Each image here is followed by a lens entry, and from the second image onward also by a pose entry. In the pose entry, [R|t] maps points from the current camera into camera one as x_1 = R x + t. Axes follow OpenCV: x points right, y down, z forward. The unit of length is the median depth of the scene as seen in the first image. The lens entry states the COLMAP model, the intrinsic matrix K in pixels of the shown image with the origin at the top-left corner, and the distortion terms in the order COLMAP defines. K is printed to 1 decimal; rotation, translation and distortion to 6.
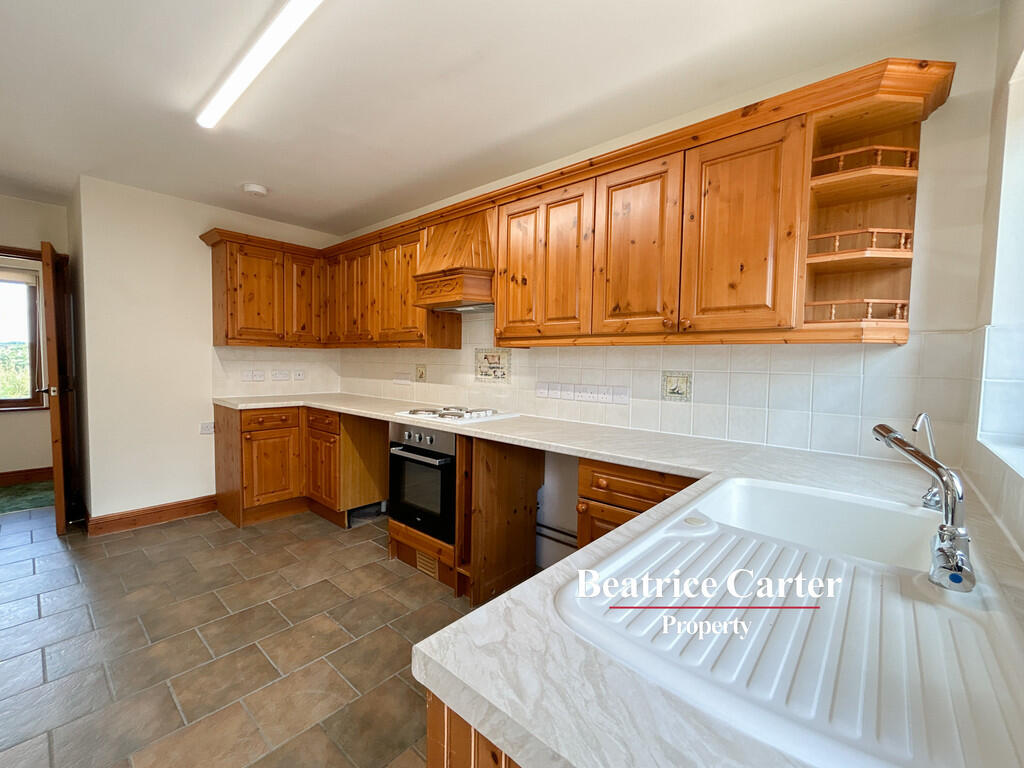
lens RADIAL K [[429.0, 0, 511.3], [0, 429.0, 385.2], [0, 0, 1]] dist [-0.001049, 0.000826]
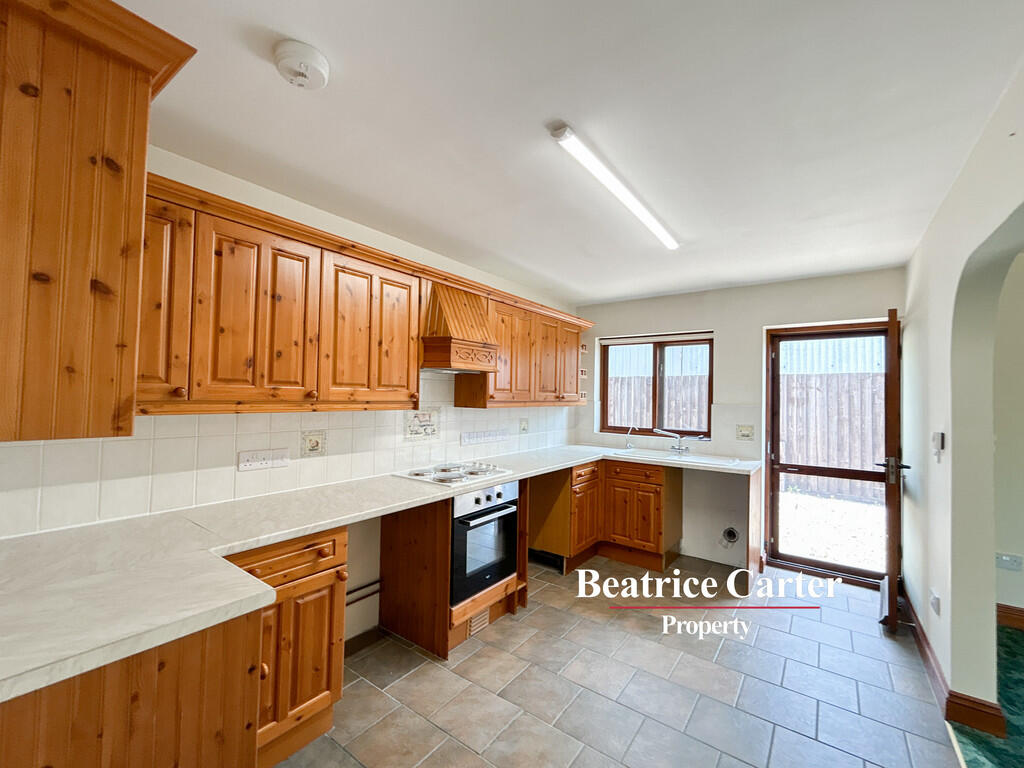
lens RADIAL K [[429.0, 0, 511.3], [0, 429.0, 385.2], [0, 0, 1]] dist [-0.001049, 0.000826]
pose [[-0.080004, -0.000066, 0.996795, -1.105262], [0.031520, 0.999500, 0.002596, -0.136262], [-0.996296, 0.031627, -0.079962, 0.886195]]
